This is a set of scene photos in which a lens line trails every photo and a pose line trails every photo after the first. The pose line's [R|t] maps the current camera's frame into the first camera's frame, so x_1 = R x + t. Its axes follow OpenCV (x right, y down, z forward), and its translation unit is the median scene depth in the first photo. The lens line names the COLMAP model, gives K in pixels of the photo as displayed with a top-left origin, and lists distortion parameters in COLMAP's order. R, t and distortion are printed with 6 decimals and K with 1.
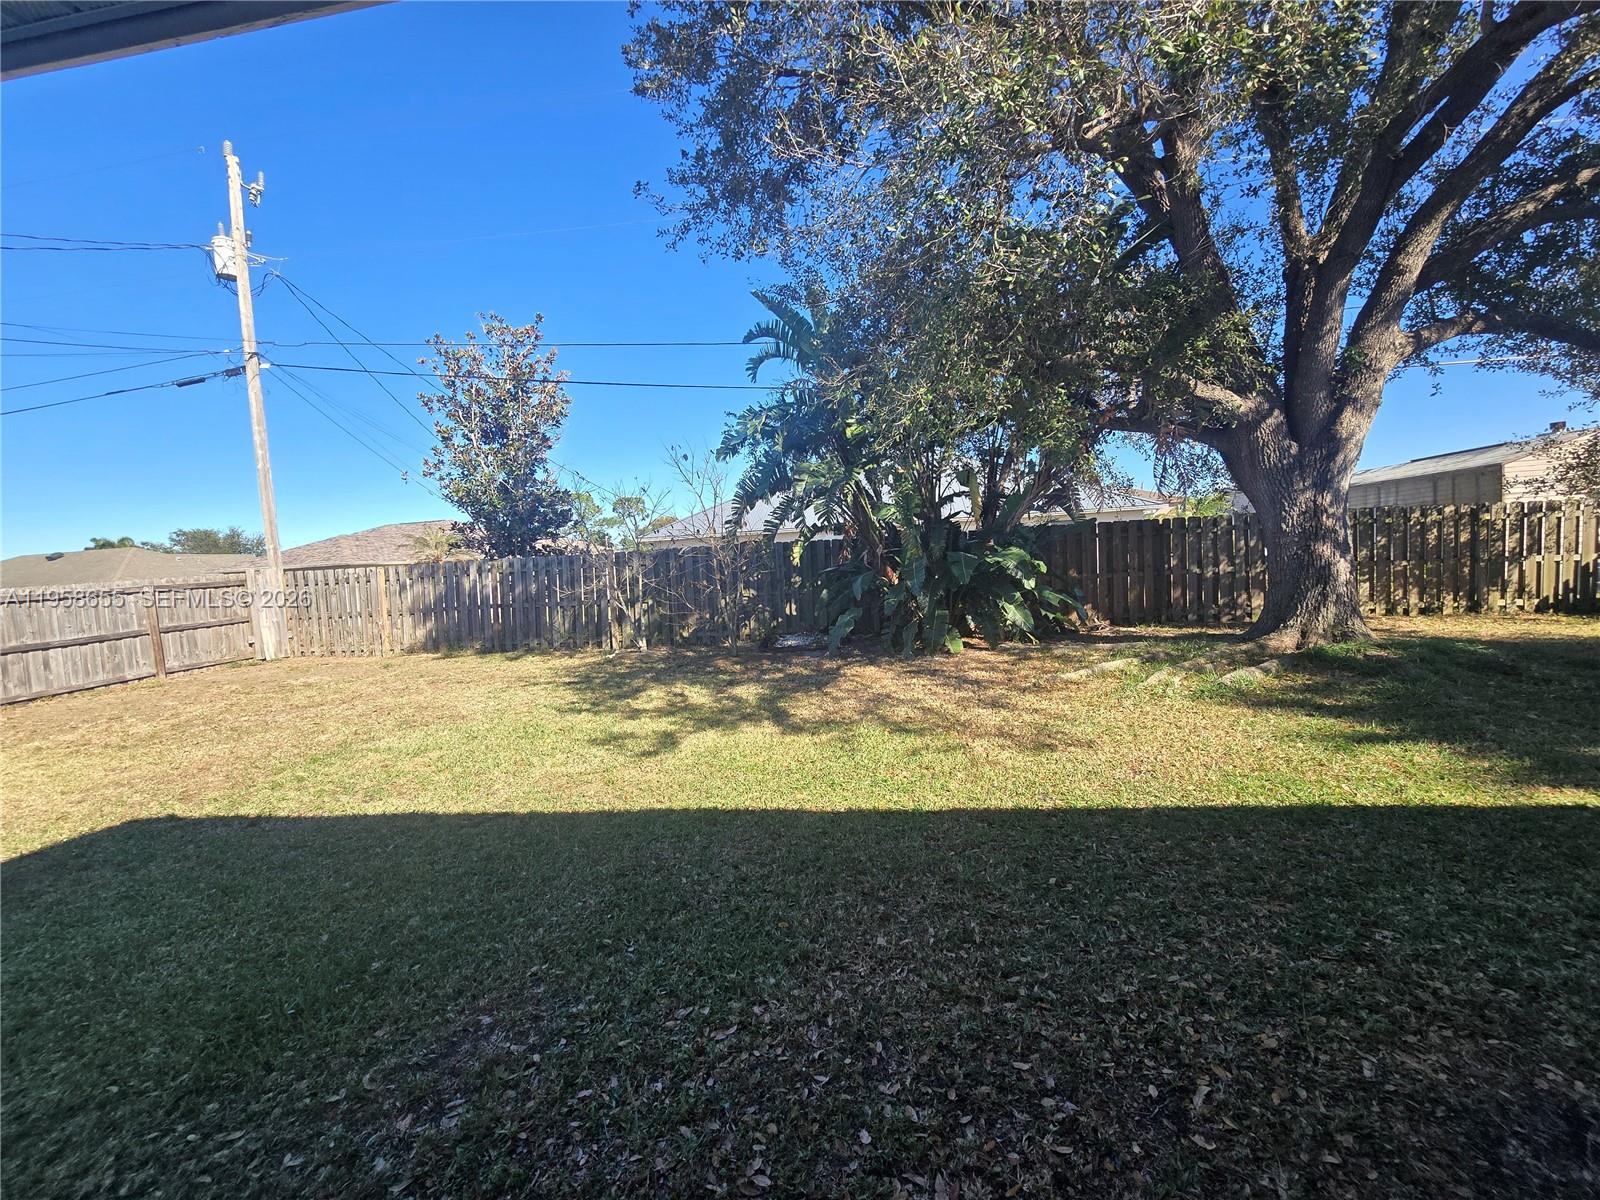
lens RADIAL K [[655.9, 0, 800.2], [0, 655.9, 602.7], [0, 0, 1]] dist [-0.002529, 0.000573]
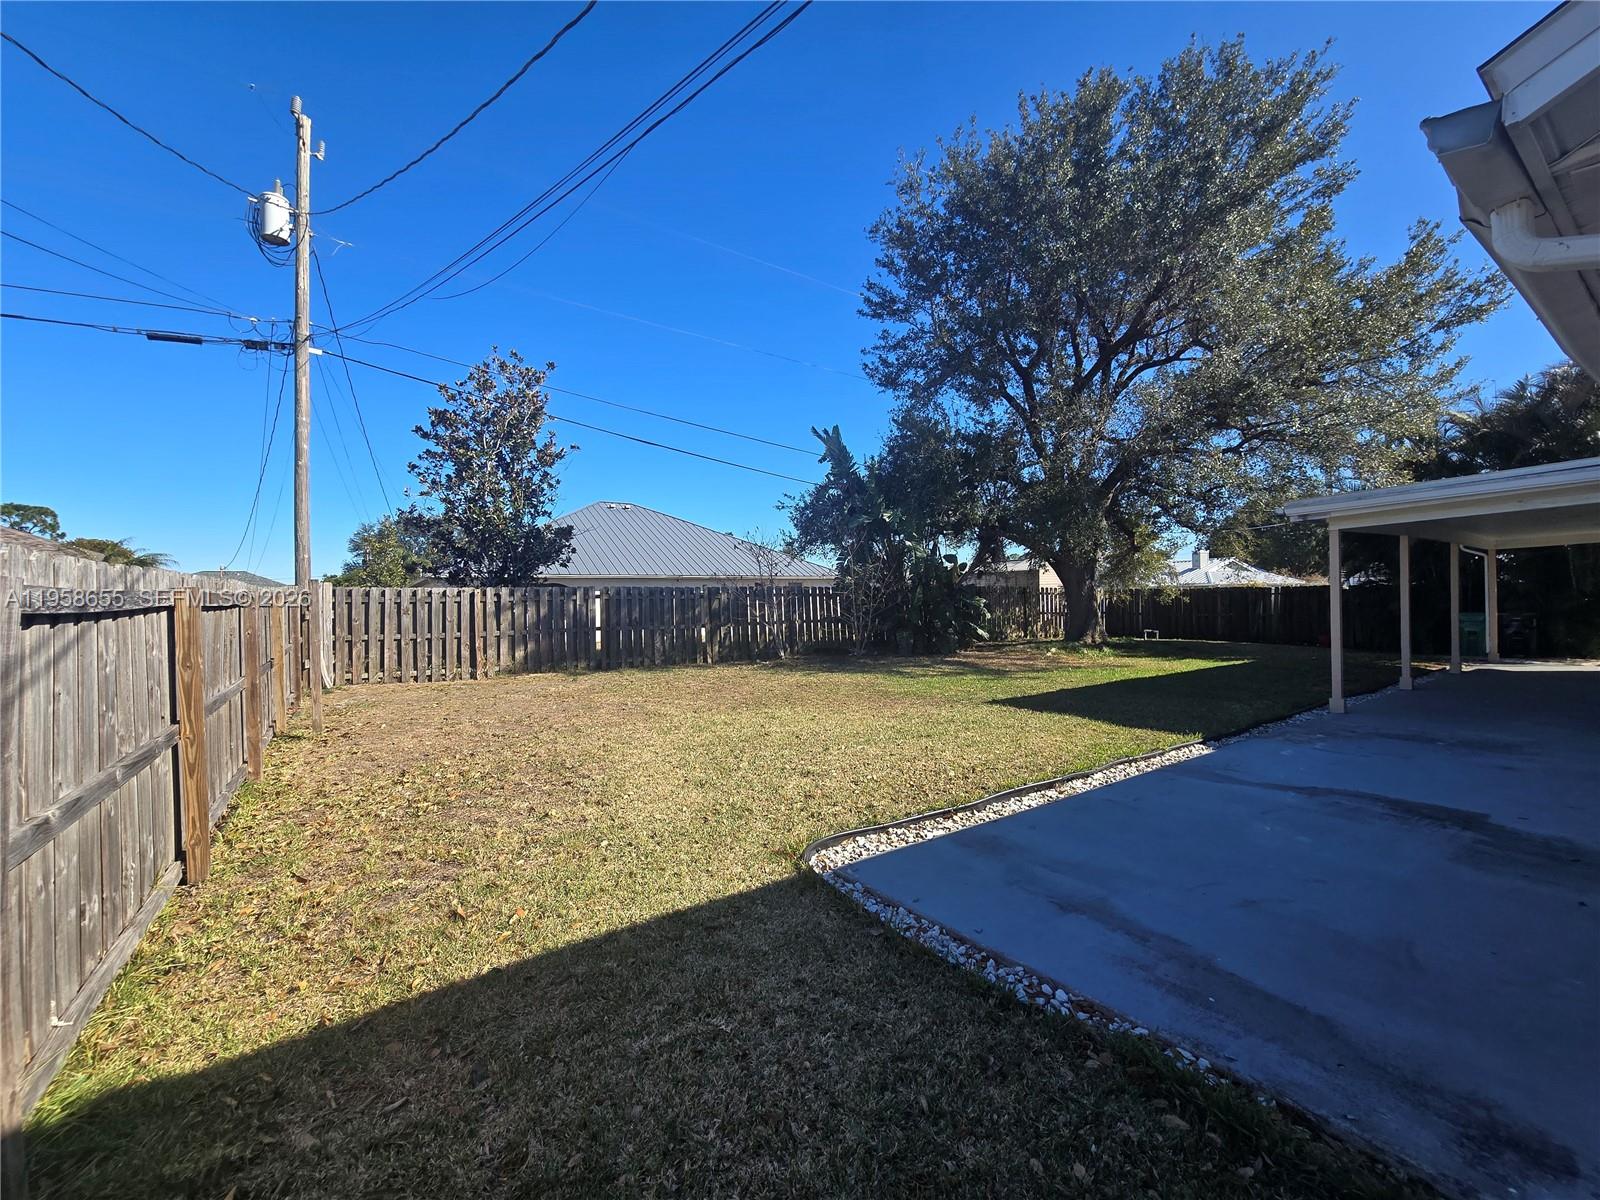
lens RADIAL K [[655.9, 0, 805.4], [0, 655.9, 601.0], [0, 0, 1]] dist [-0.002529, 0.000573]
pose [[0.746429, 0.042847, 0.664084, -0.902982], [0.016192, 0.996460, -0.082491, 0.053201], [-0.665268, 0.072327, 0.743093, -0.059836]]
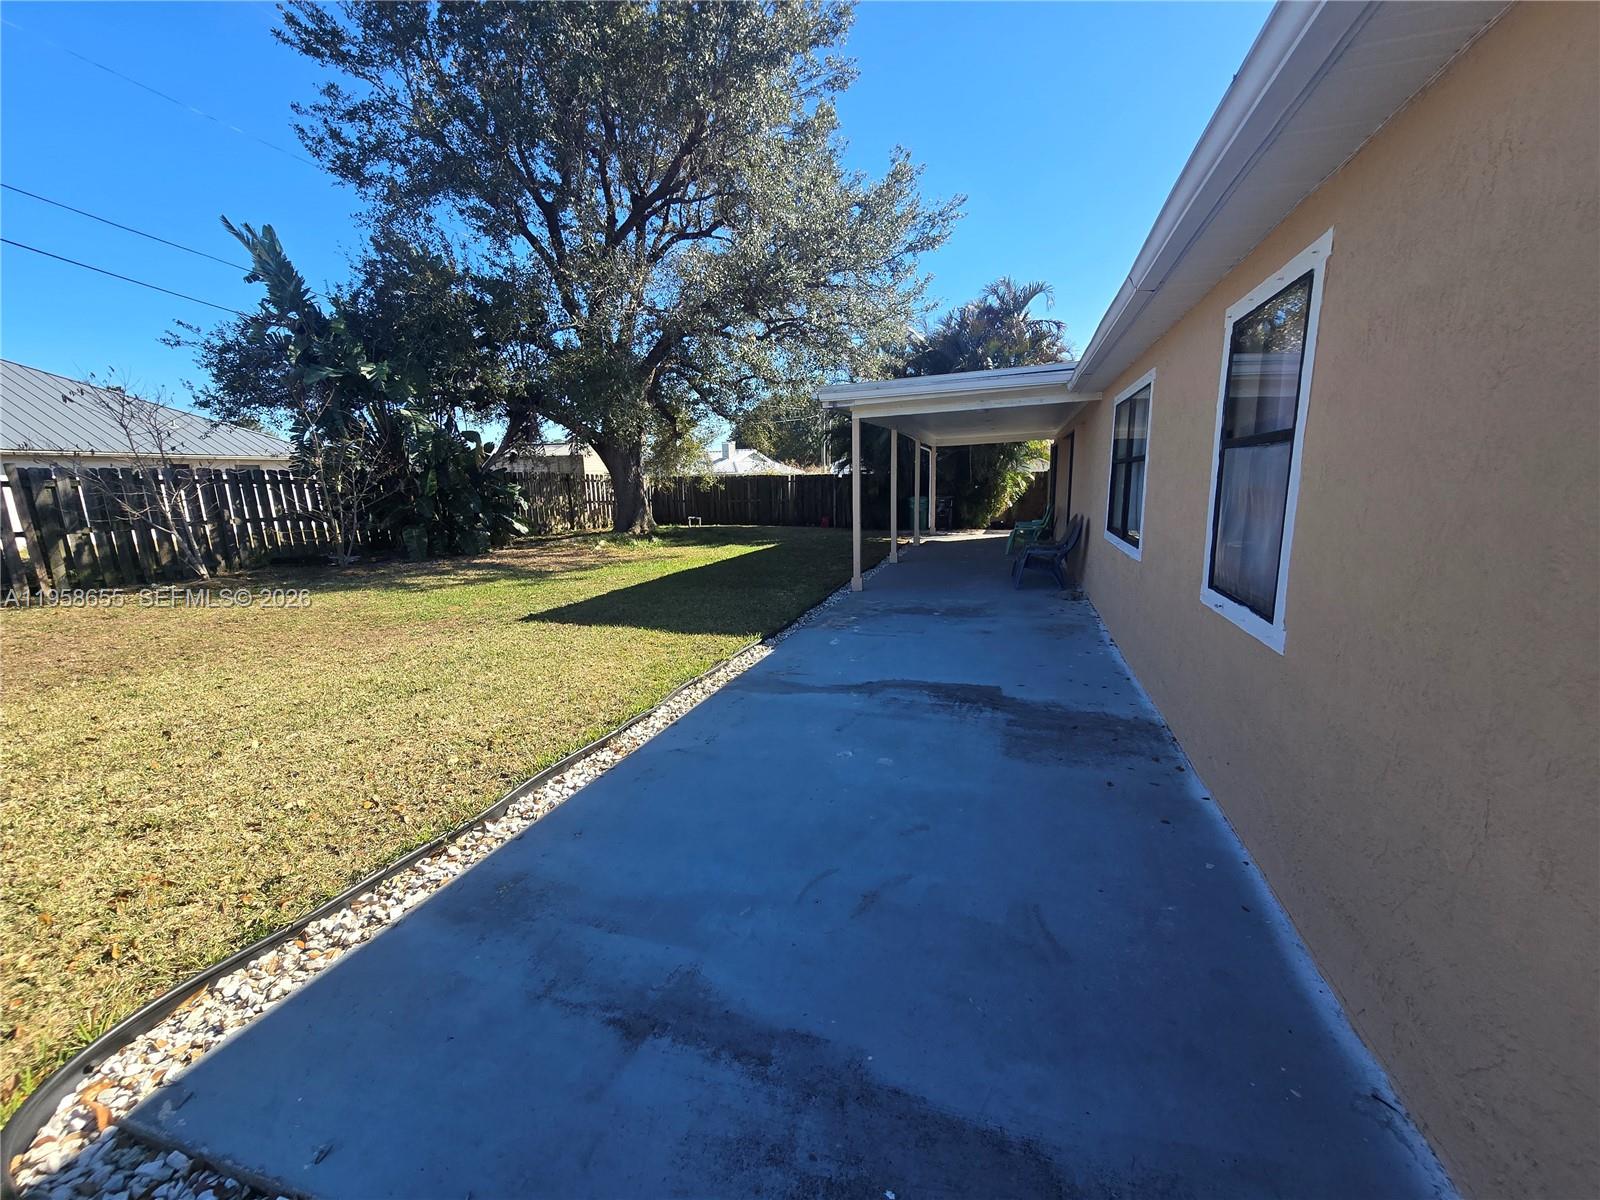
lens RADIAL K [[655.9, 0, 806.1], [0, 655.9, 602.7], [0, 0, 1]] dist [-0.002529, 0.000573]
pose [[0.182046, -0.127988, 0.974925, -0.796019], [0.068041, 0.990756, 0.117361, 0.045159], [-0.980933, 0.044970, 0.189072, -0.007990]]
